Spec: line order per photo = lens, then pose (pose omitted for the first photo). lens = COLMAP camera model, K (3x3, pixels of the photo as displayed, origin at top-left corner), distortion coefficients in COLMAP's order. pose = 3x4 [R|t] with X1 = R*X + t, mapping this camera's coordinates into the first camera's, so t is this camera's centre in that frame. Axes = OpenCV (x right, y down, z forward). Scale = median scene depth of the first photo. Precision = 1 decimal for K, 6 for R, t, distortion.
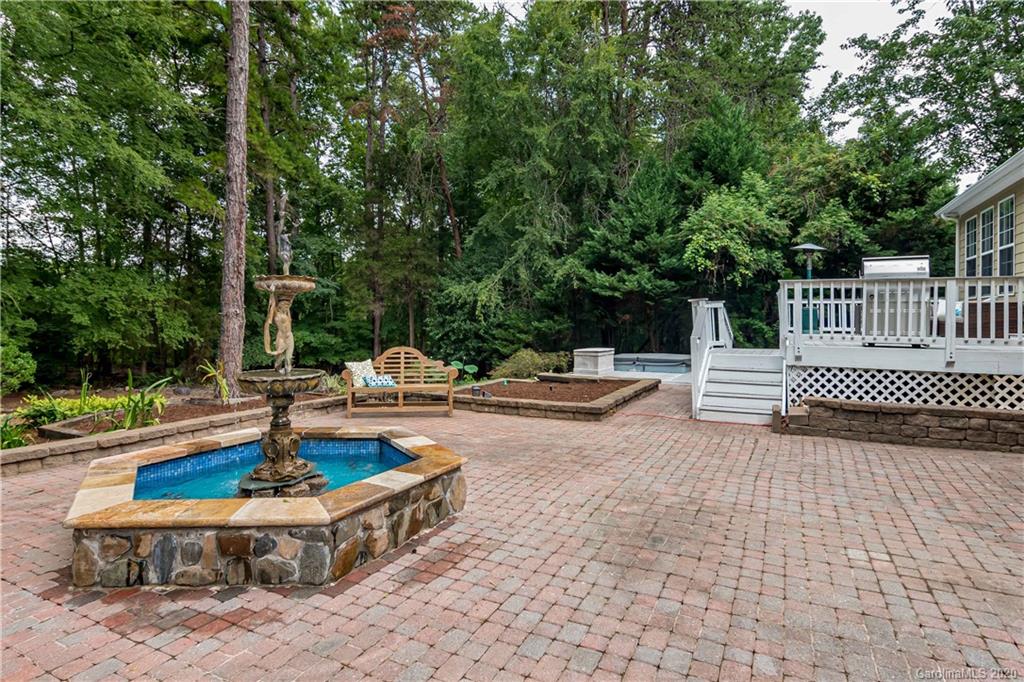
lens RADIAL K [[554.0, 0, 513.0], [0, 554.0, 318.1], [0, 0, 1]] dist [0.000322, 0.000281]
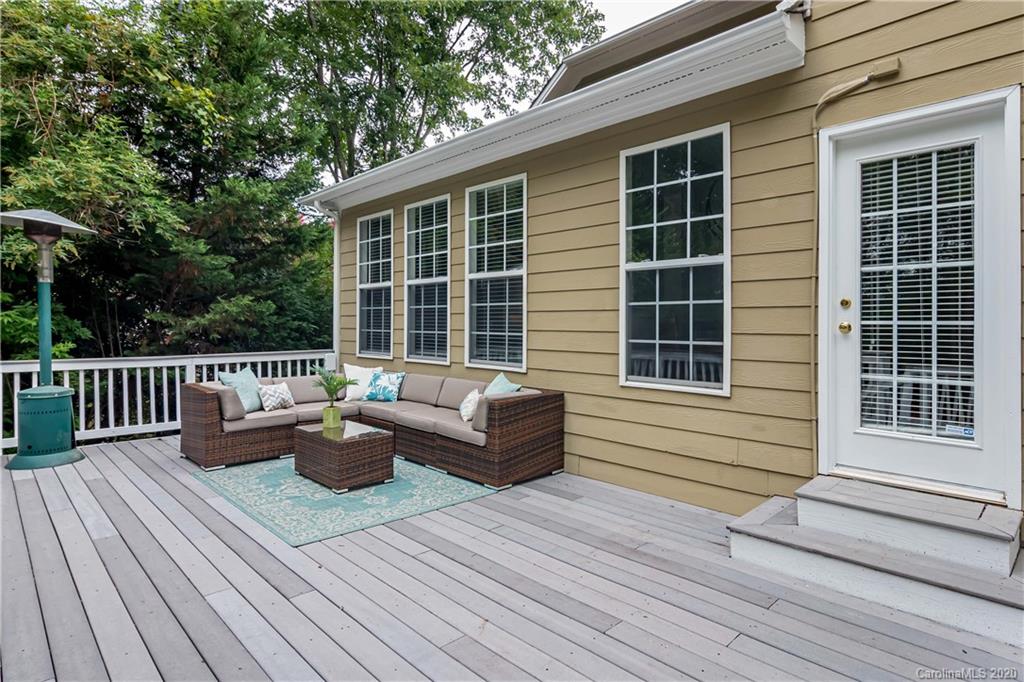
lens RADIAL K [[554.0, 0, 513.0], [0, 554.0, 318.1], [0, 0, 1]] dist [0.000322, 0.000281]
pose [[0.330640, 0.005566, 0.943741, 0.299317], [0.003758, 0.999967, -0.007214, -0.062270], [-0.943750, 0.005932, 0.330608, 0.600206]]
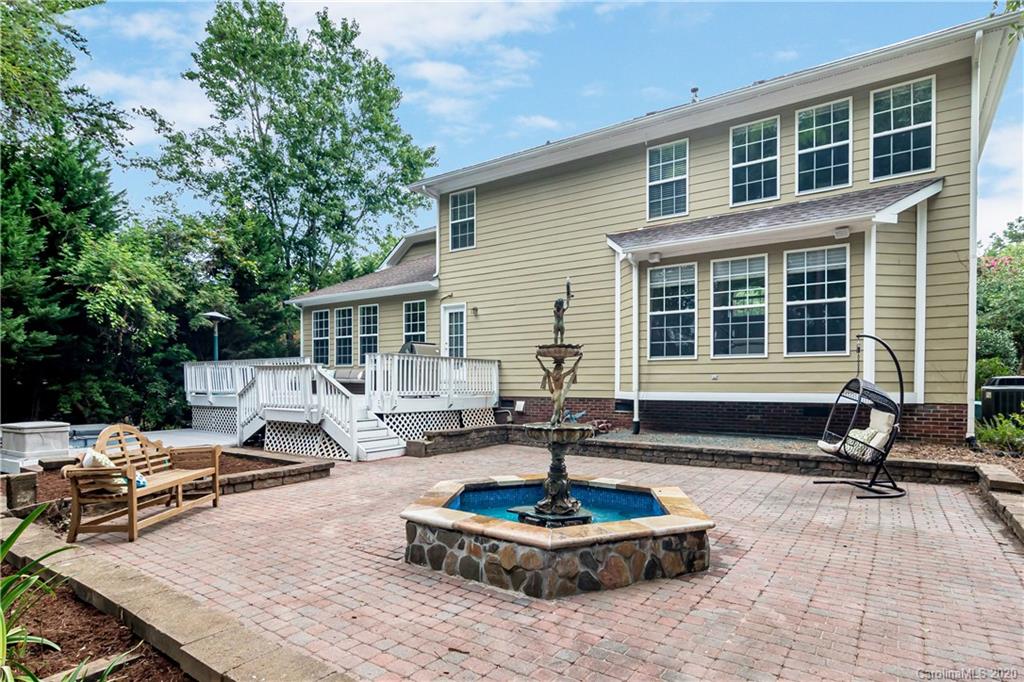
lens RADIAL K [[556.7, 0, 513.0], [0, 556.7, 380.6], [0, 0, 1]] dist [-0.000529, 0.000065]
pose [[0.144598, -0.001781, 0.989489, -0.467010], [0.002778, 0.999995, 0.001394, 0.000342], [-0.989487, 0.002548, 0.144602, 0.265476]]
